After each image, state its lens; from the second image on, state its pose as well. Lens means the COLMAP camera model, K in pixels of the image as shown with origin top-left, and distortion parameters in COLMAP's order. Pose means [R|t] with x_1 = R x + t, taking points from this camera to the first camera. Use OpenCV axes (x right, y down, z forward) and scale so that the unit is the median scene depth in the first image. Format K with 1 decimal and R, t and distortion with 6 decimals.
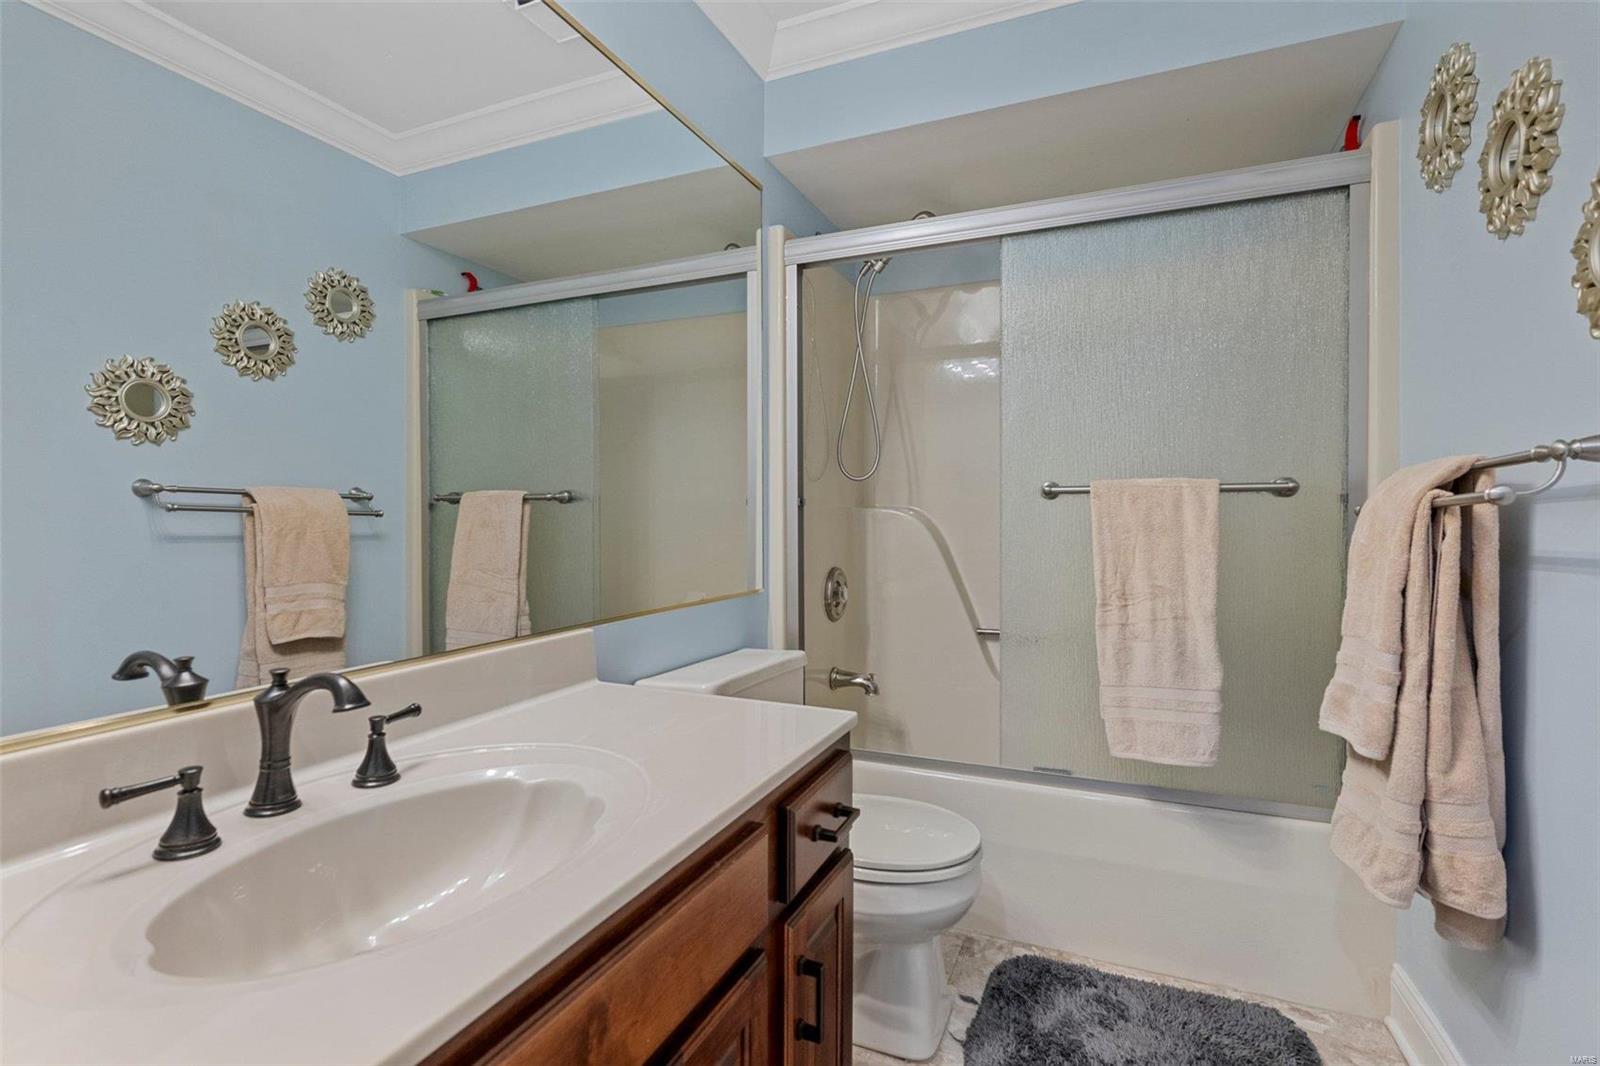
lens RADIAL K [[749.4, 0, 803.8], [0, 749.4, 529.6], [0, 0, 1]] dist [-0.001539, 0.001271]
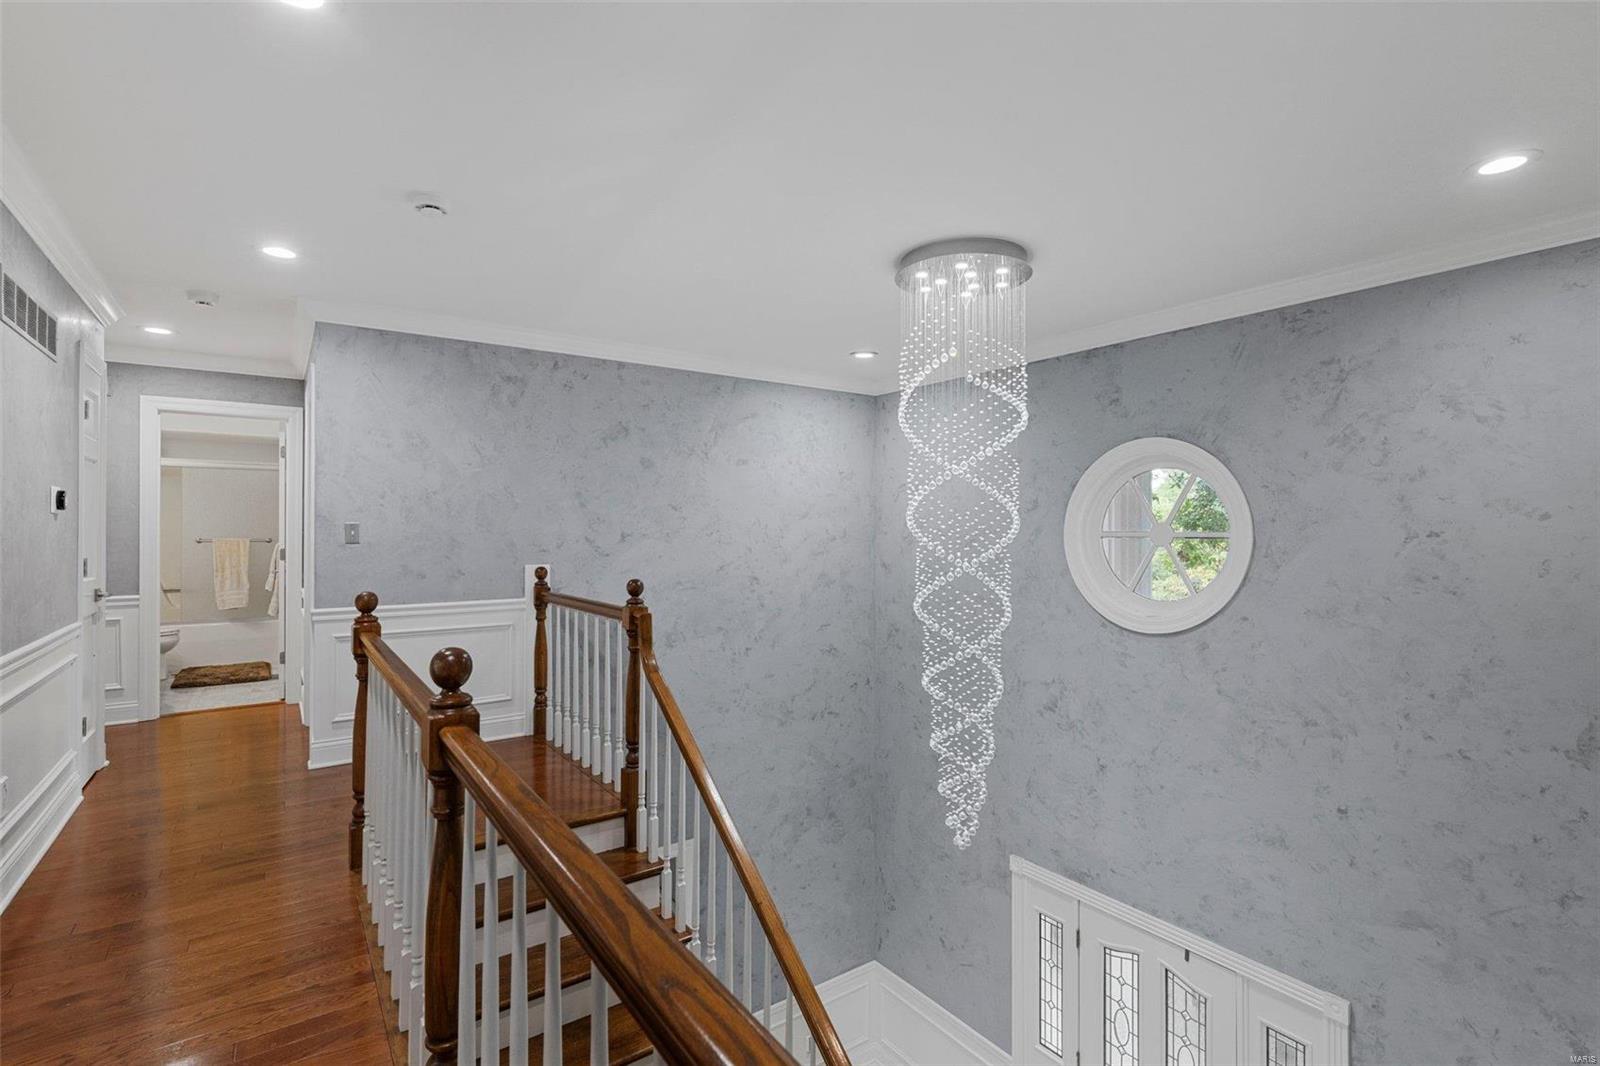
lens RADIAL K [[749.4, 0, 802.8], [0, 749.4, 531.3], [0, 0, 1]] dist [-0.001539, 0.001271]
pose [[0.514016, 0.006059, 0.857759, -1.368956], [0.007170, 0.999910, -0.011360, -0.039171], [-0.857751, 0.011990, 0.513926, -3.605166]]
